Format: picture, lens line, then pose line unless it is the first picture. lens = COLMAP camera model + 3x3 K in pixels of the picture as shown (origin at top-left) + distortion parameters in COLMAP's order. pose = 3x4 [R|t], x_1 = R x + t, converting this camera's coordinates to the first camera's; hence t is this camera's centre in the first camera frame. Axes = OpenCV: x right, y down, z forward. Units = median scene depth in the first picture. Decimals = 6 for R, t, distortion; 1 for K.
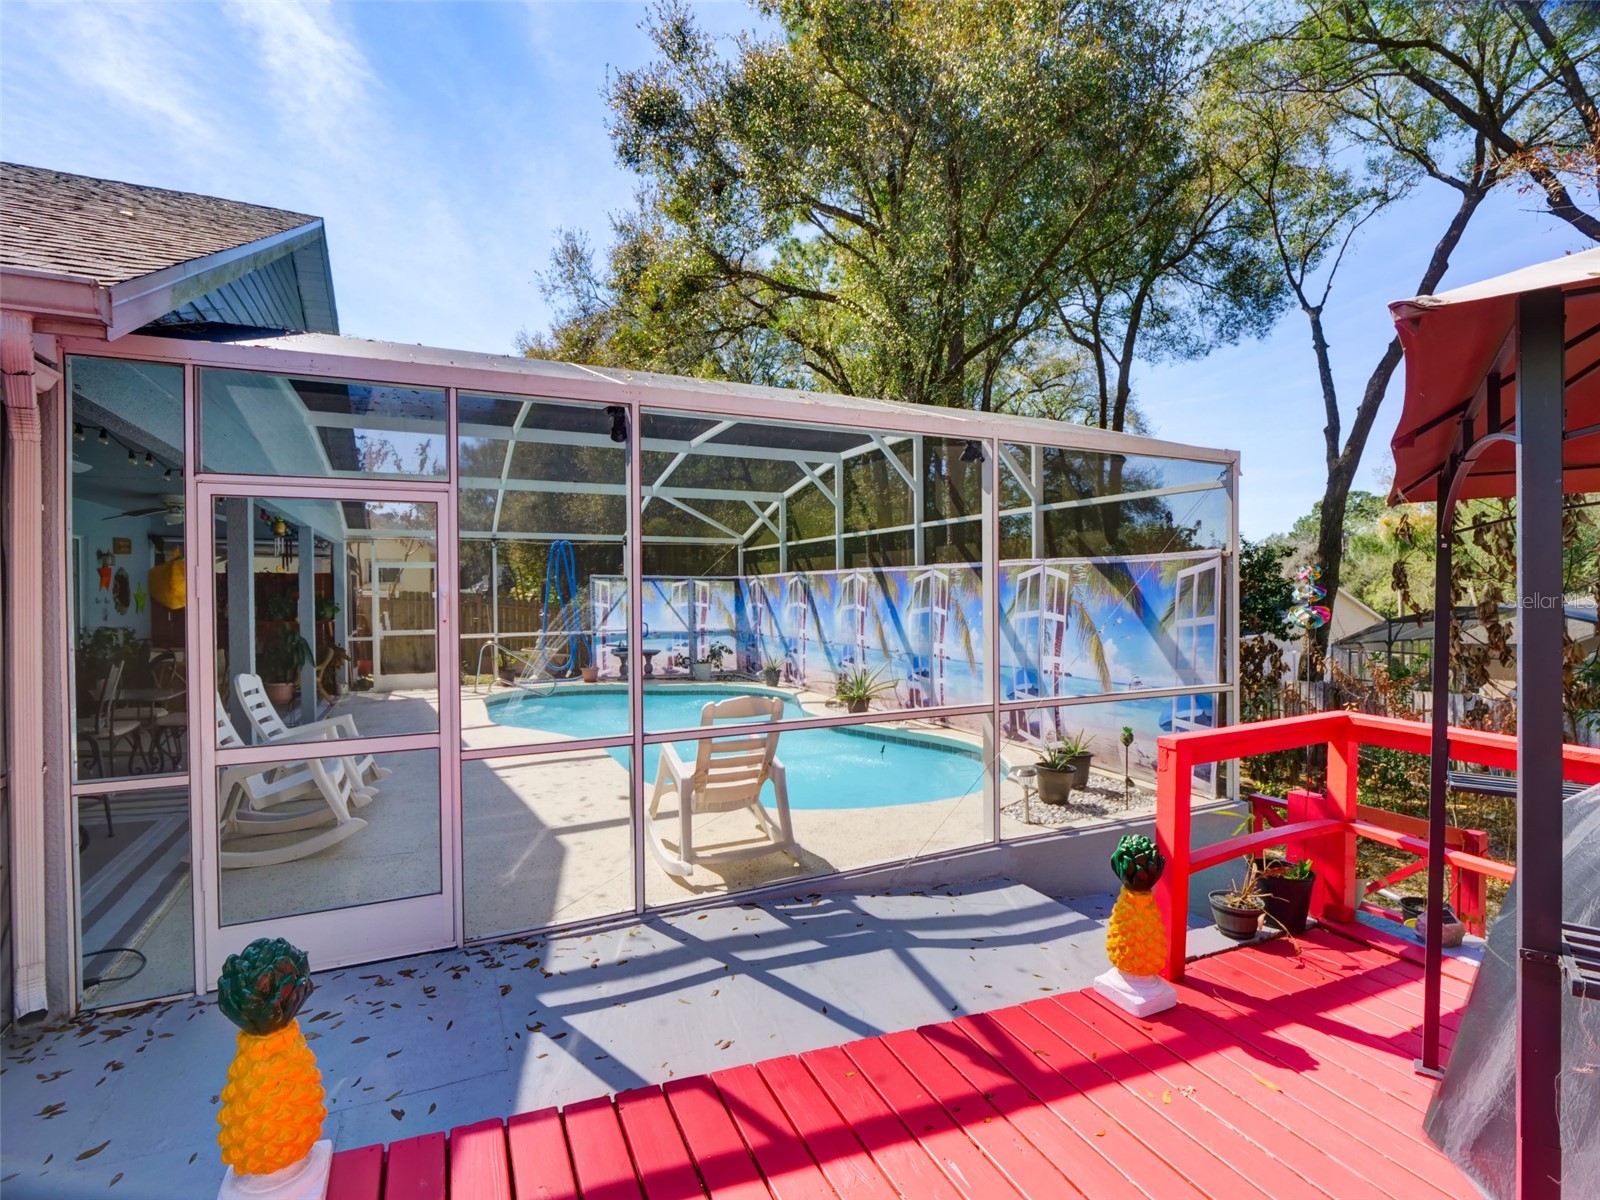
lens RADIAL K [[780.1, 0, 792.6], [0, 780.1, 590.1], [0, 0, 1]] dist [-0.015633, -0.000379]
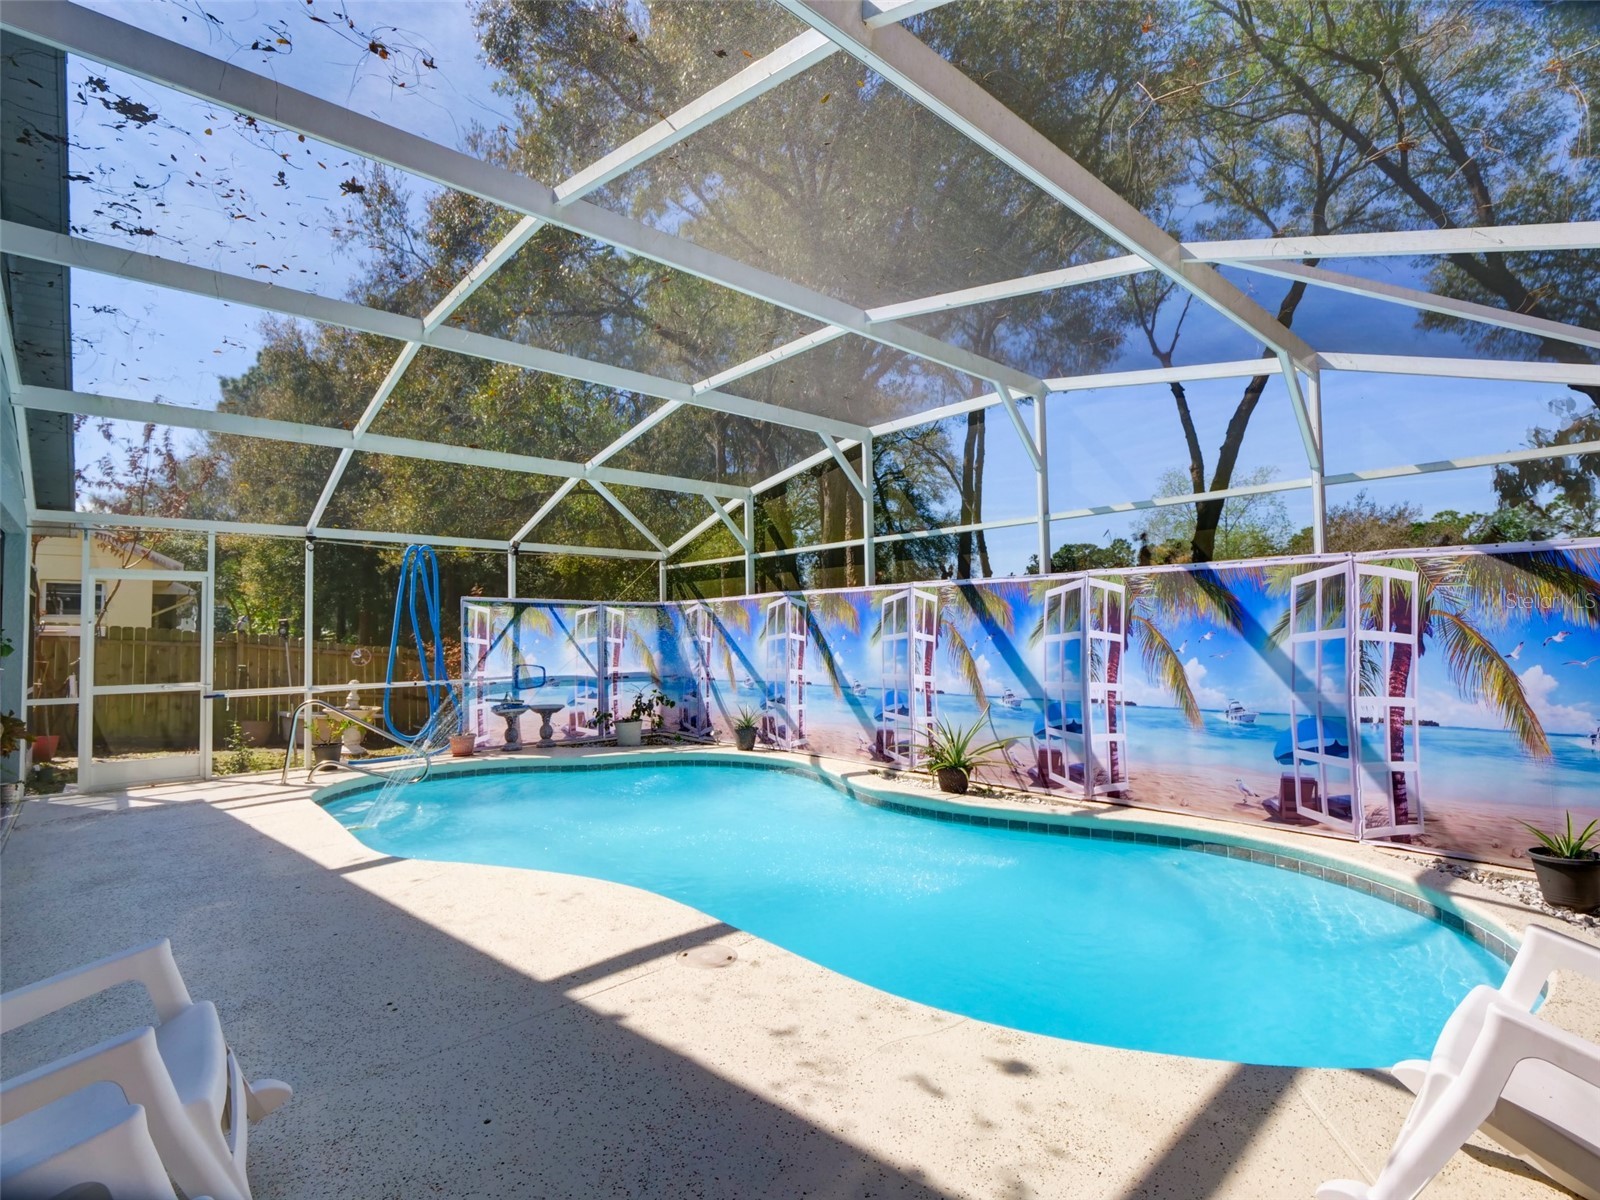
lens RADIAL K [[780.1, 0, 792.3], [0, 780.1, 592.3], [0, 0, 1]] dist [-0.015633, -0.000379]
pose [[0.956864, 0.008781, 0.290404, -0.179561], [0.006663, 0.998617, -0.052149, 0.013897], [-0.290461, 0.051834, 0.955482, 0.264527]]
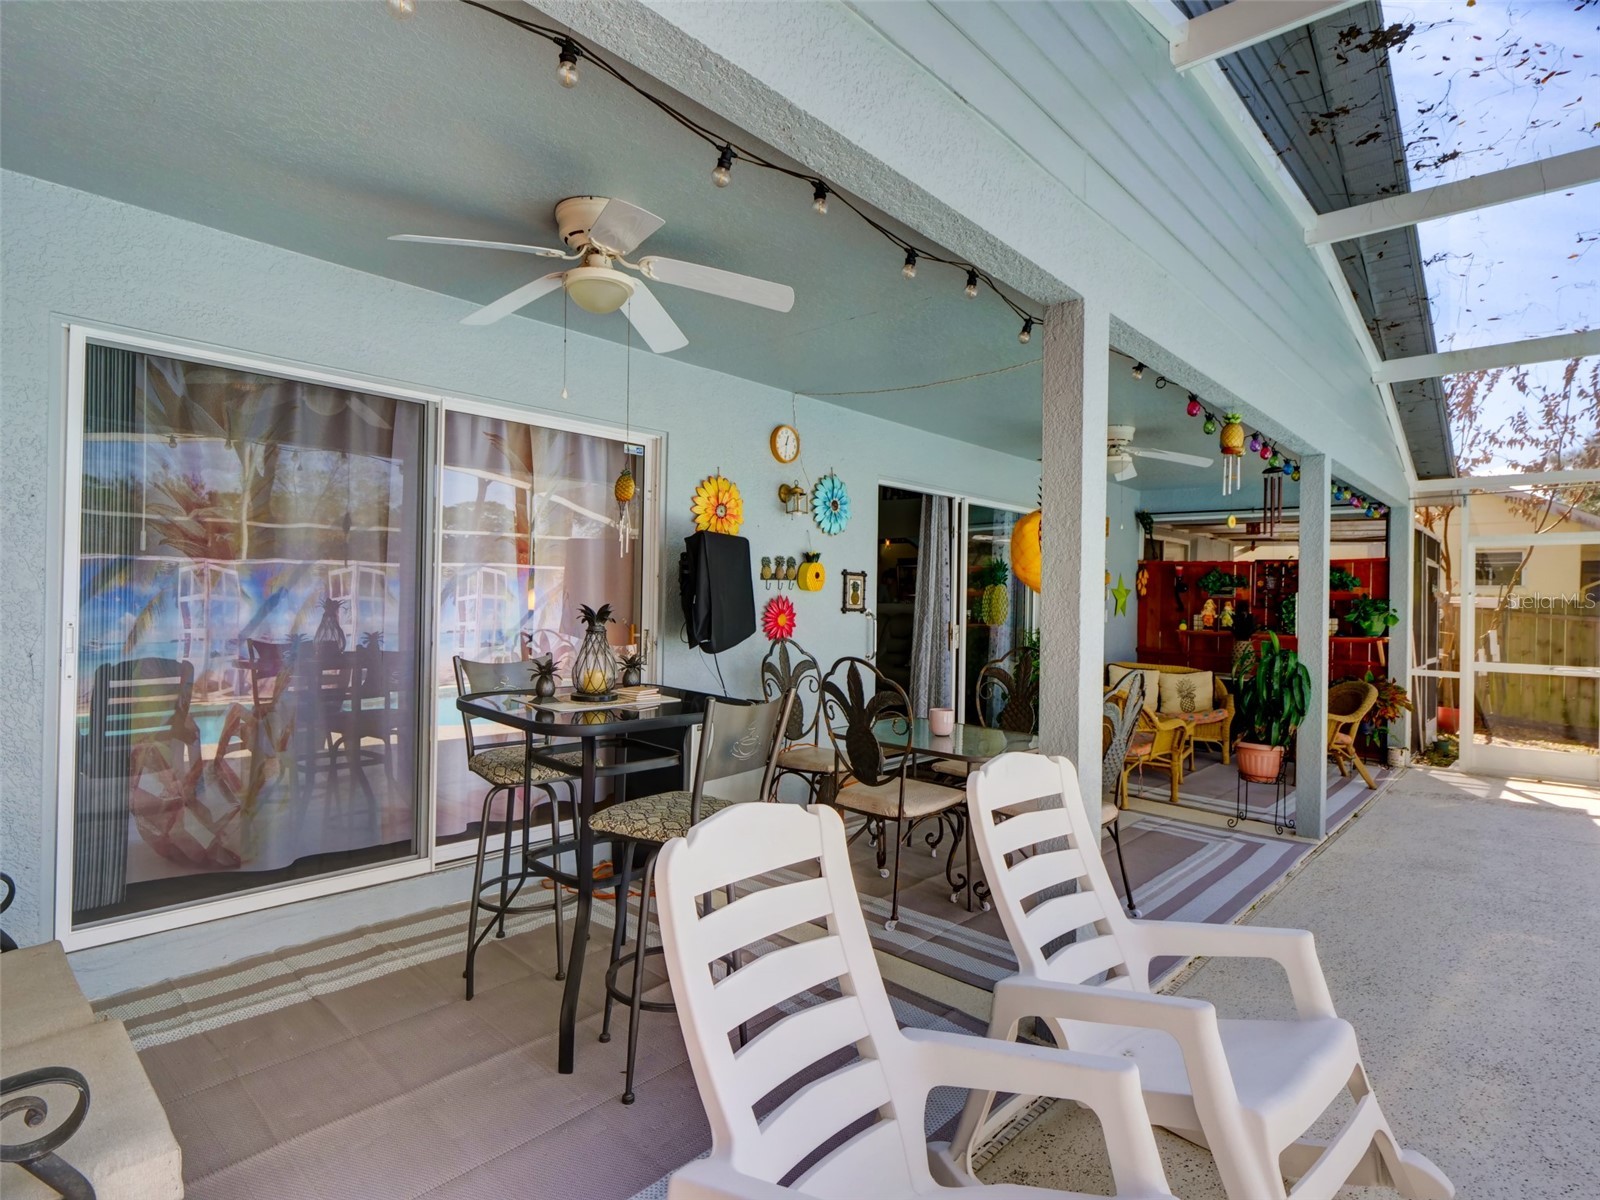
lens RADIAL K [[841.9, 0, 784.8], [0, 841.9, 596.9], [0, 0, 1]] dist [-0.003445, -0.001997]
pose [[0.375827, 0.012400, -0.926607, -0.151518], [-0.021988, 0.999748, 0.004460, 0.013233], [0.926429, 0.018698, 0.376005, 0.294376]]
